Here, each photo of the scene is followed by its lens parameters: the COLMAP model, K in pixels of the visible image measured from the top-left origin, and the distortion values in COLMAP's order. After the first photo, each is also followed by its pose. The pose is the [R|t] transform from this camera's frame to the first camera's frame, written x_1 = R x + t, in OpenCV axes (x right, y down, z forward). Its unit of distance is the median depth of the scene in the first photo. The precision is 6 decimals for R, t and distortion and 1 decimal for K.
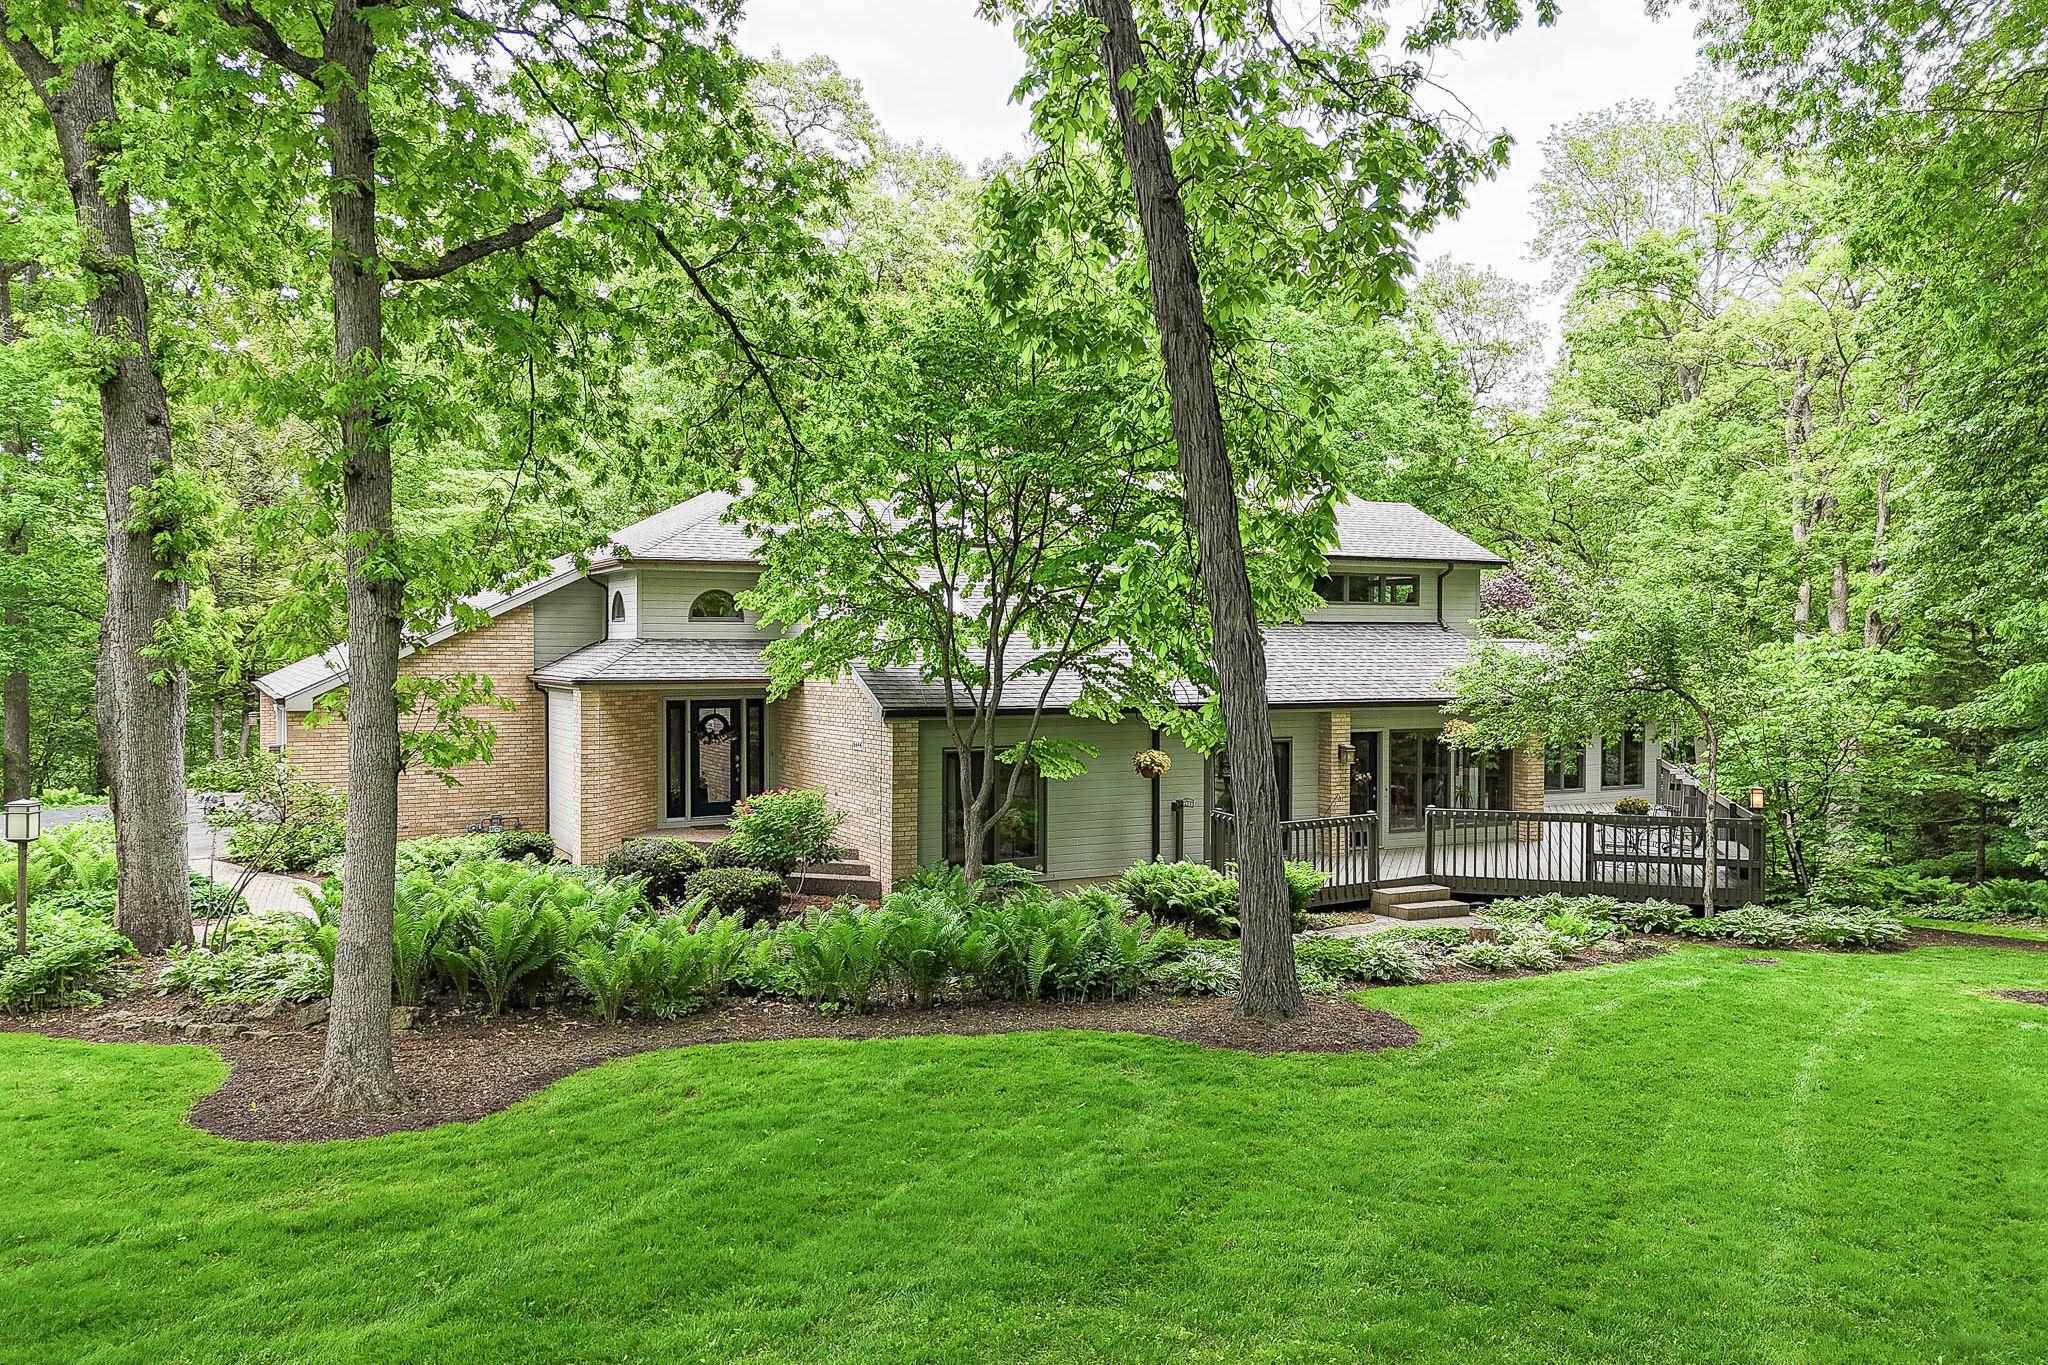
lens RADIAL K [[1474.3, 0, 1024.0], [0, 1474.3, 682.5], [0, 0, 1]] dist [0.099638, -0.103446]
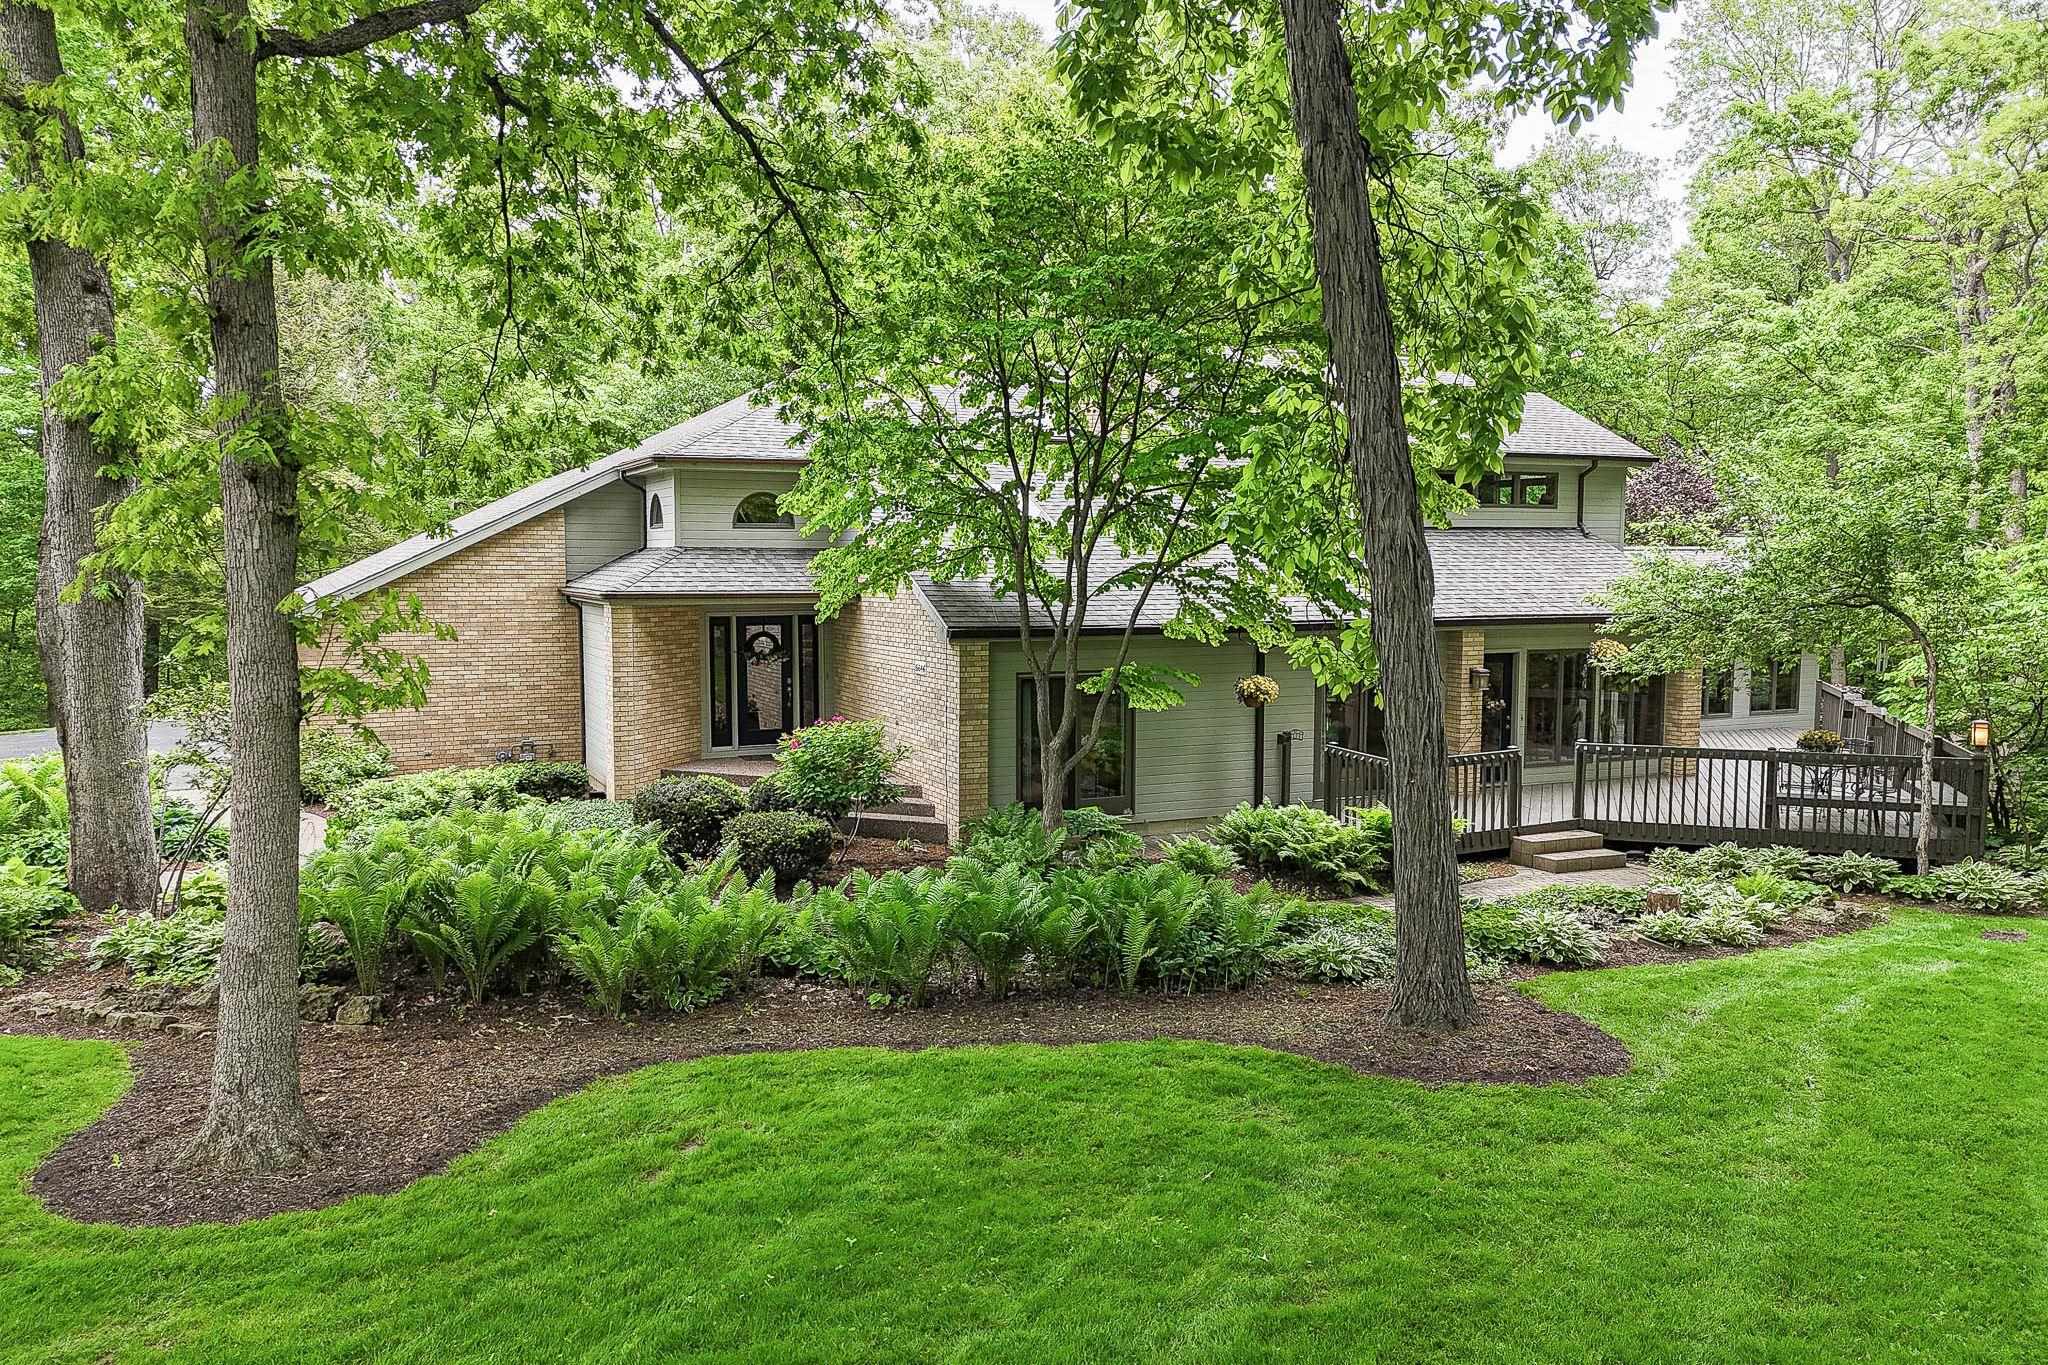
lens RADIAL K [[1474.3, 0, 1024.0], [0, 1474.3, 682.5], [0, 0, 1]] dist [0.099638, -0.103446]
pose [[0.998797, 0.003710, -0.048905, -0.009042], [-0.000756, 0.998181, 0.060280, -0.002882], [0.049040, -0.060171, 0.996983, 0.143367]]
